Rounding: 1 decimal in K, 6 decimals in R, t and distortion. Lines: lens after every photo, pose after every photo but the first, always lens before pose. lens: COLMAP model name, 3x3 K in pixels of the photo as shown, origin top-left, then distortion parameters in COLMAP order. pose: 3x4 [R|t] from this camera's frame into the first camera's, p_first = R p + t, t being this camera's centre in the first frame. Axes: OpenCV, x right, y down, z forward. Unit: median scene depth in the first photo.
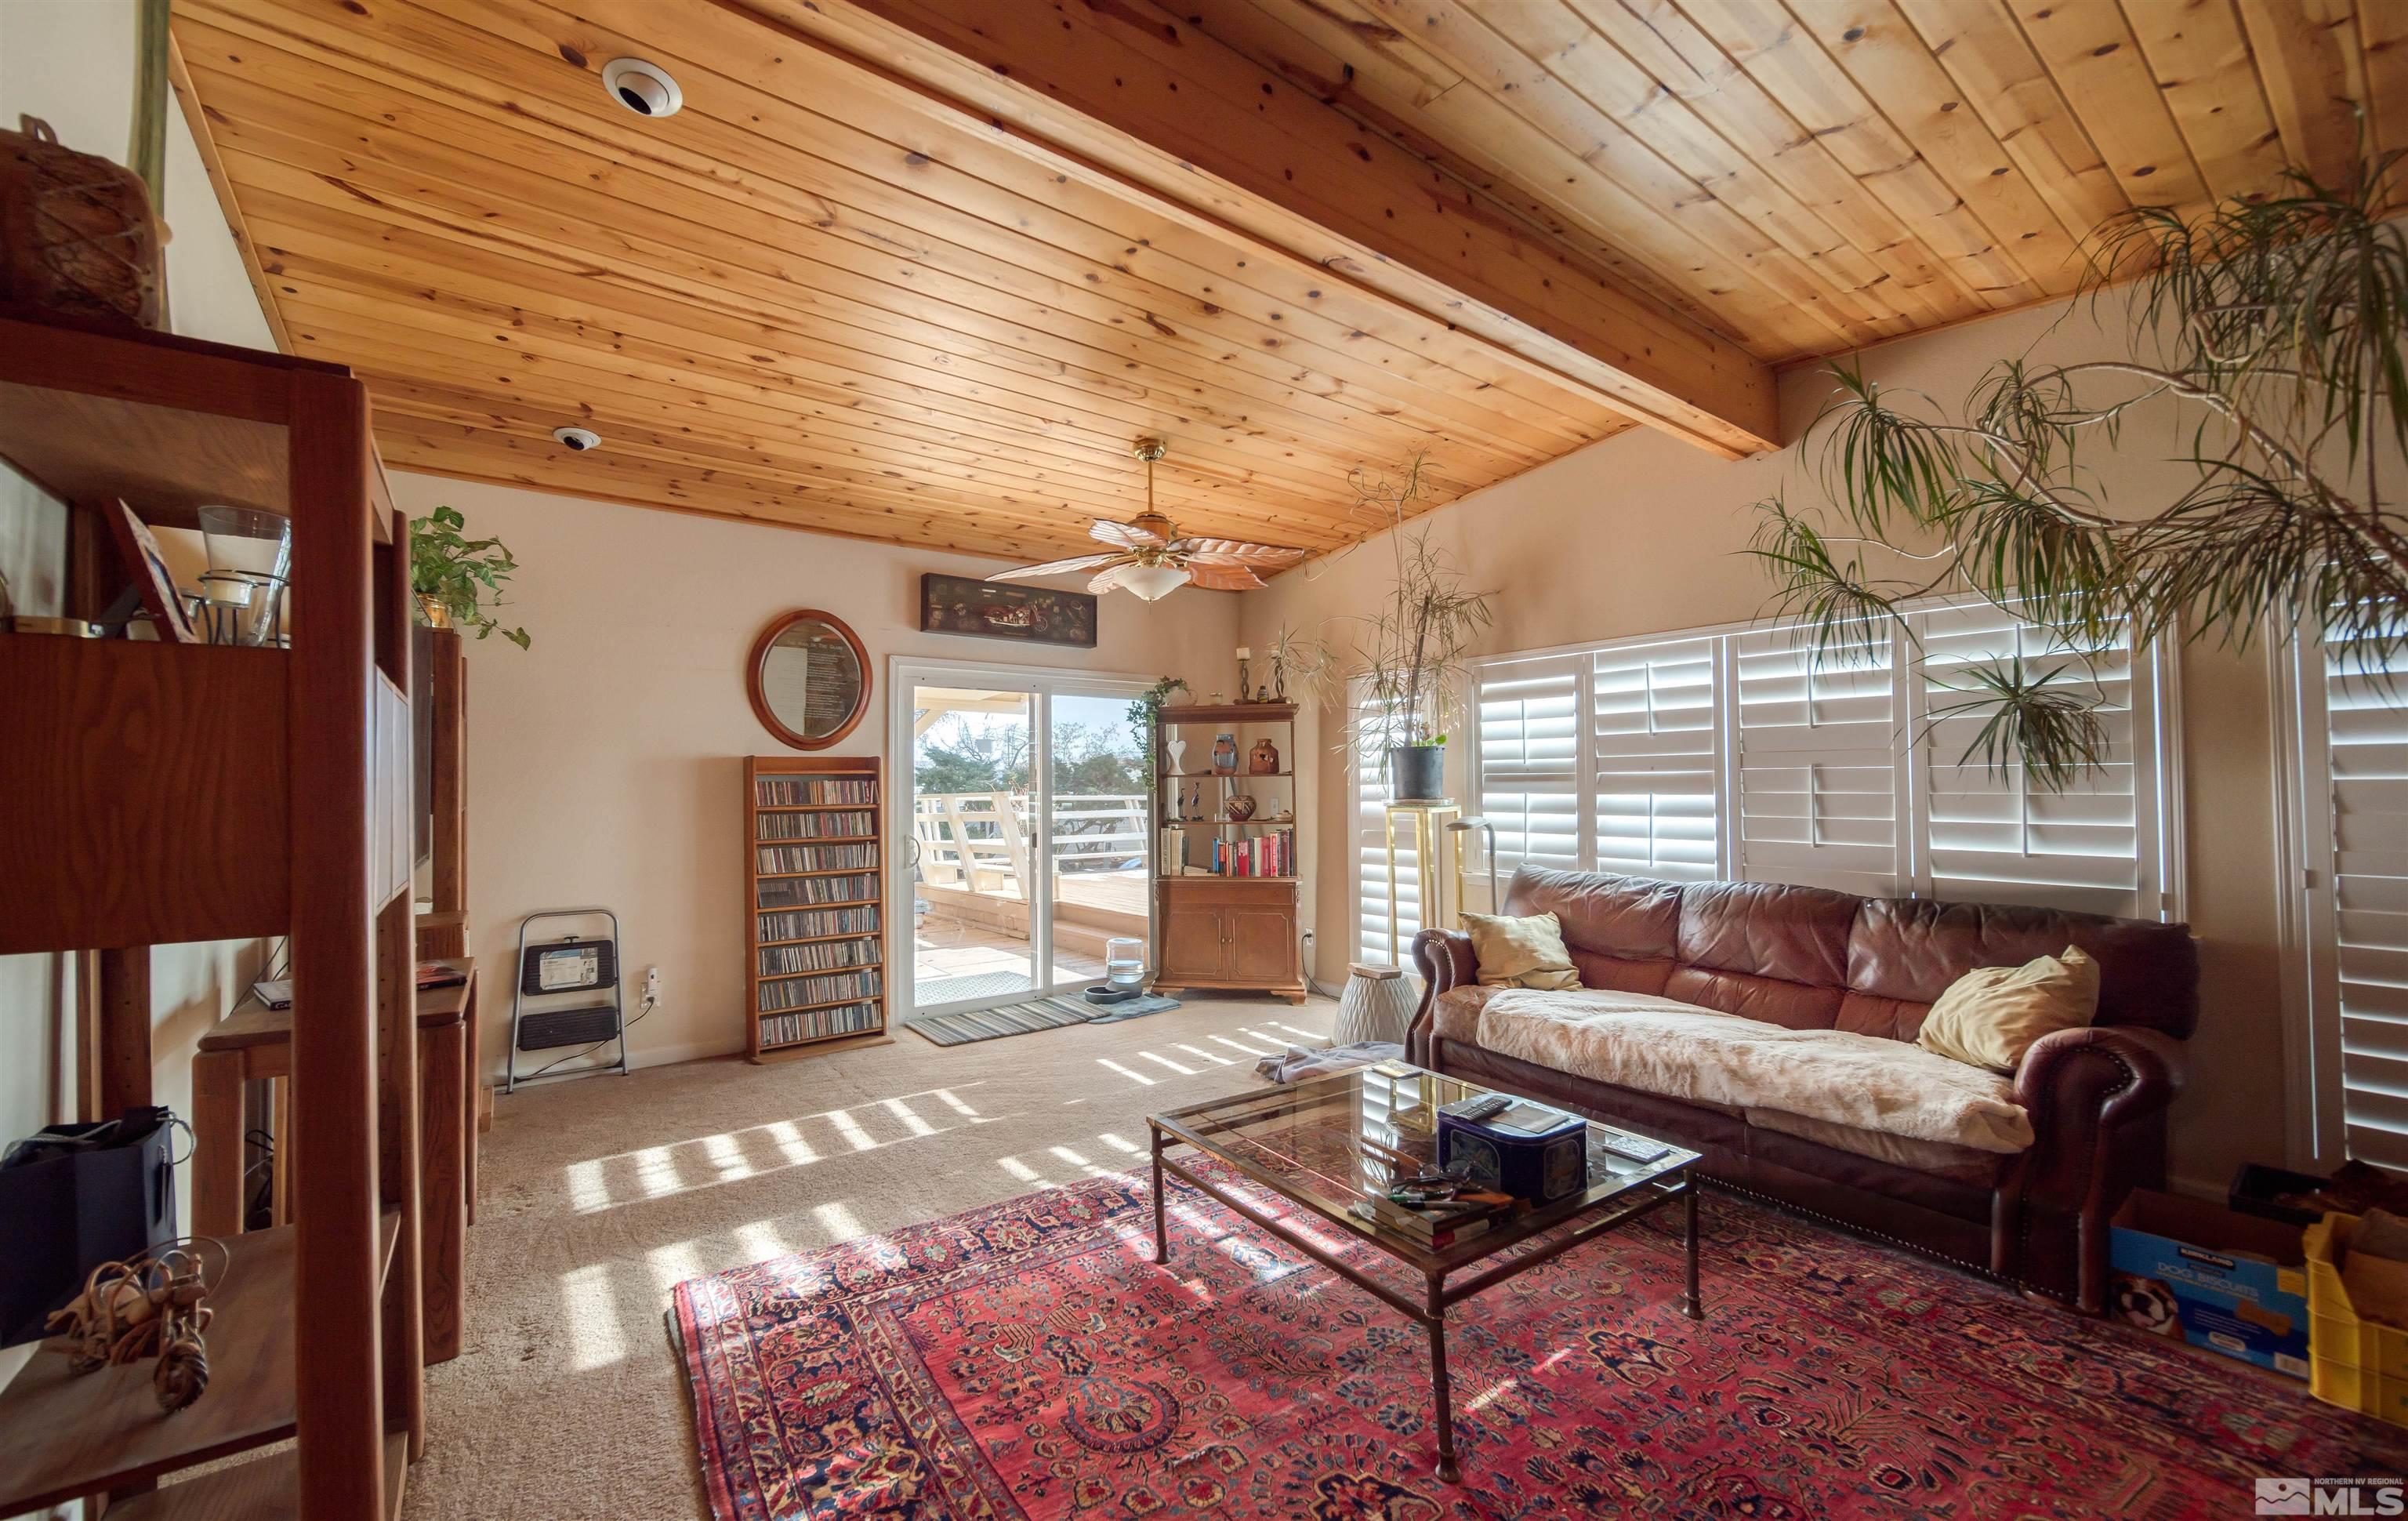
lens RADIAL K [[968.2, 0, 1193.5], [0, 968.2, 762.9], [0, 0, 1]] dist [0.000181, 0.000043]
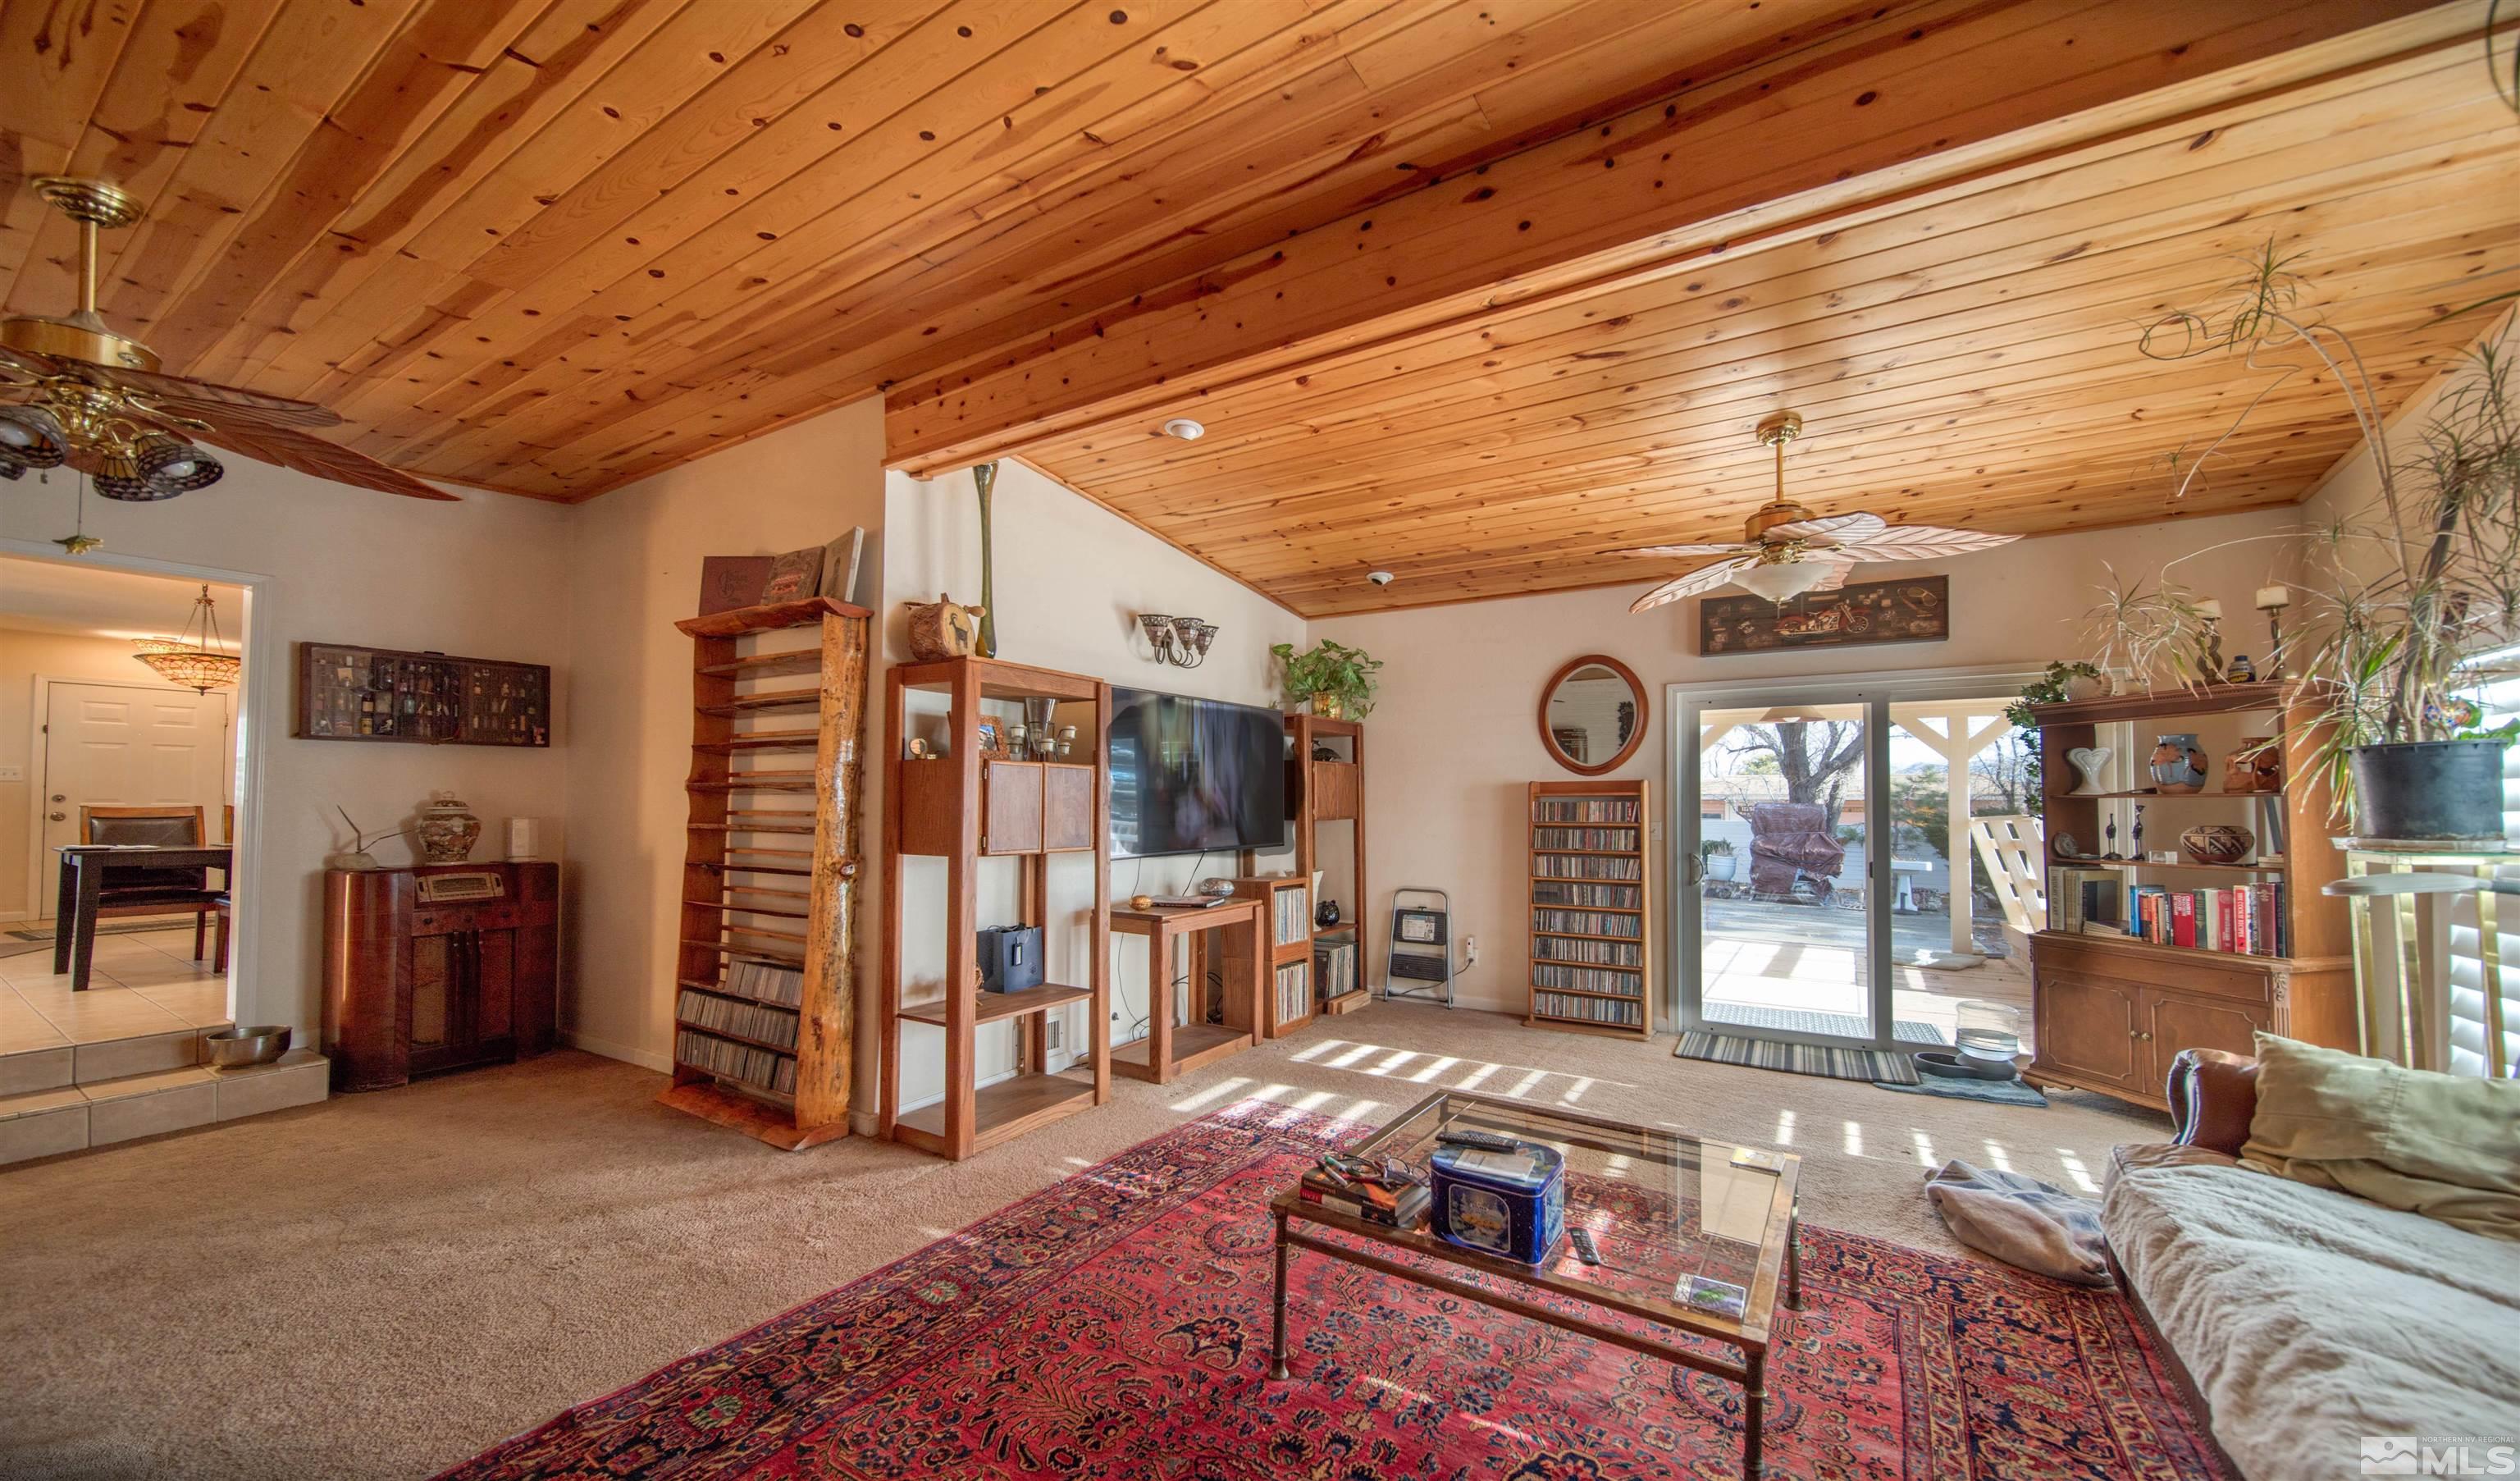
lens RADIAL K [[973.3, 0, 1288.8], [0, 973.3, 776.9], [0, 0, 1]] dist [0.000587, -0.000072]
pose [[0.369613, -0.019848, -0.928974, 0.615683], [0.015767, 0.999762, -0.015087, 0.001061], [0.929052, -0.009071, 0.369837, 0.246407]]
